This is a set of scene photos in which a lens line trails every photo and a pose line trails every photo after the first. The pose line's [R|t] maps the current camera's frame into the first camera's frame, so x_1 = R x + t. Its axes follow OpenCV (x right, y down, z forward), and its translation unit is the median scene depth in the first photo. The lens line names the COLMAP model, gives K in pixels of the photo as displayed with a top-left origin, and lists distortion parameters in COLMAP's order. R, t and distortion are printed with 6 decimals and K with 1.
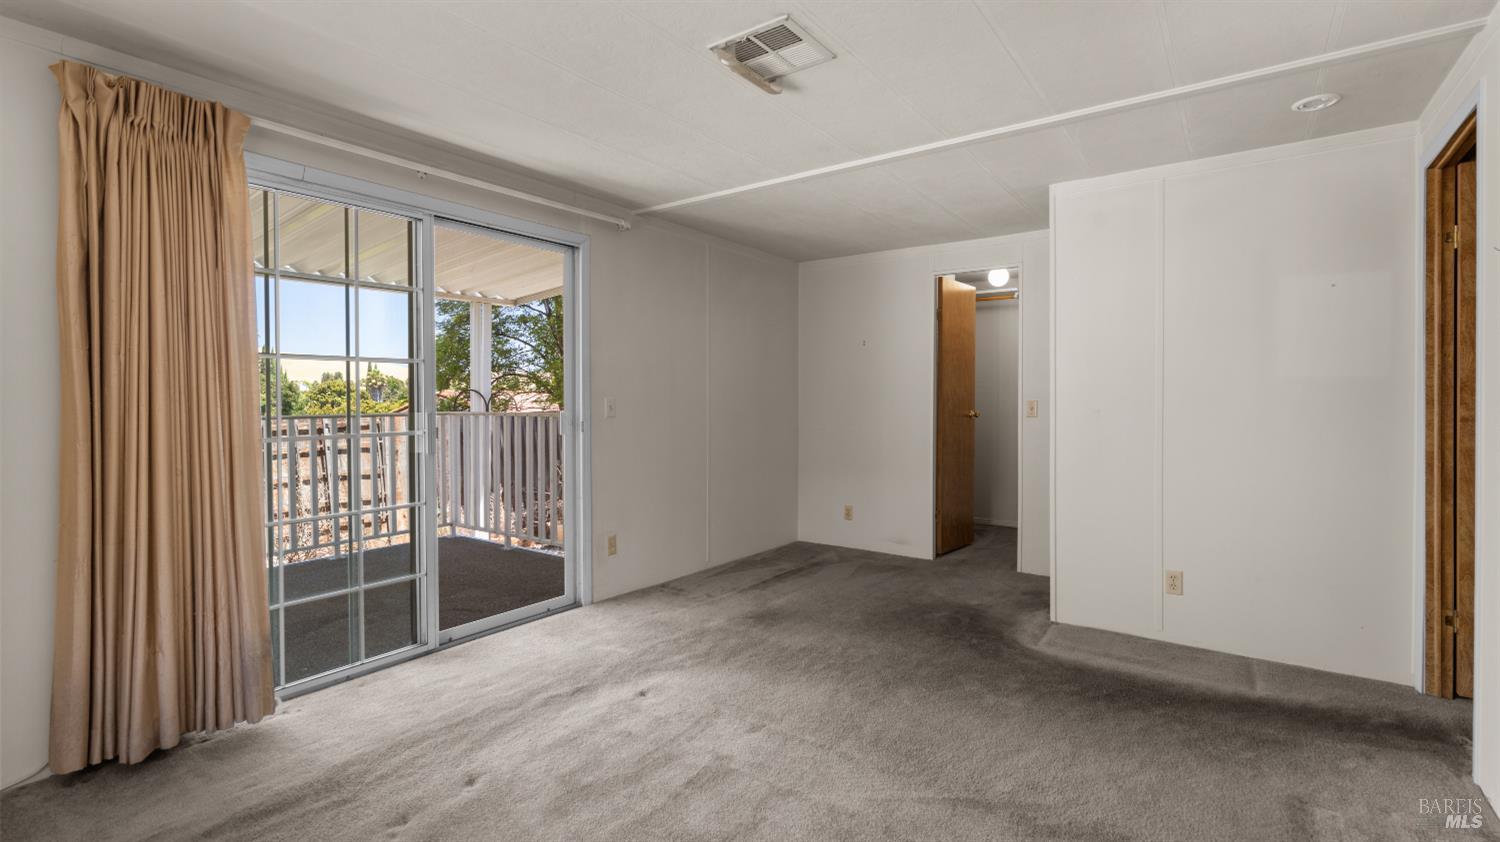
lens RADIAL K [[675.2, 0, 741.7], [0, 675.2, 397.8], [0, 0, 1]] dist [-0.008159, 0.003096]
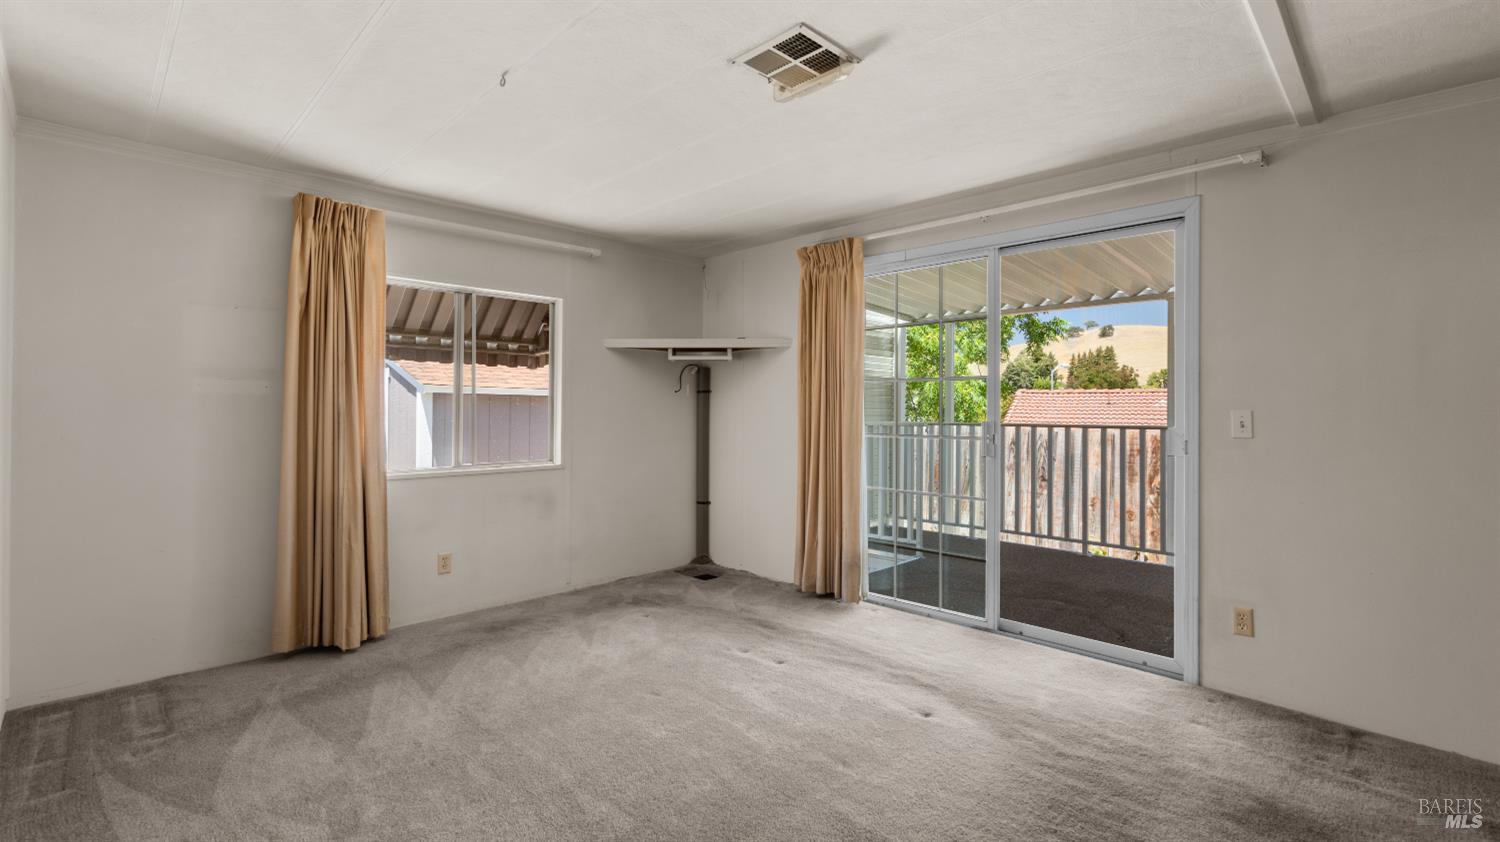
lens RADIAL K [[675.2, 0, 749.6], [0, 675.2, 412.3], [0, 0, 1]] dist [-0.008159, 0.003096]
pose [[-0.153352, 0.010396, -0.988117, 0.720551], [-0.003282, 0.999934, 0.011030, -0.007490], [0.988166, 0.004935, -0.153308, 0.753027]]
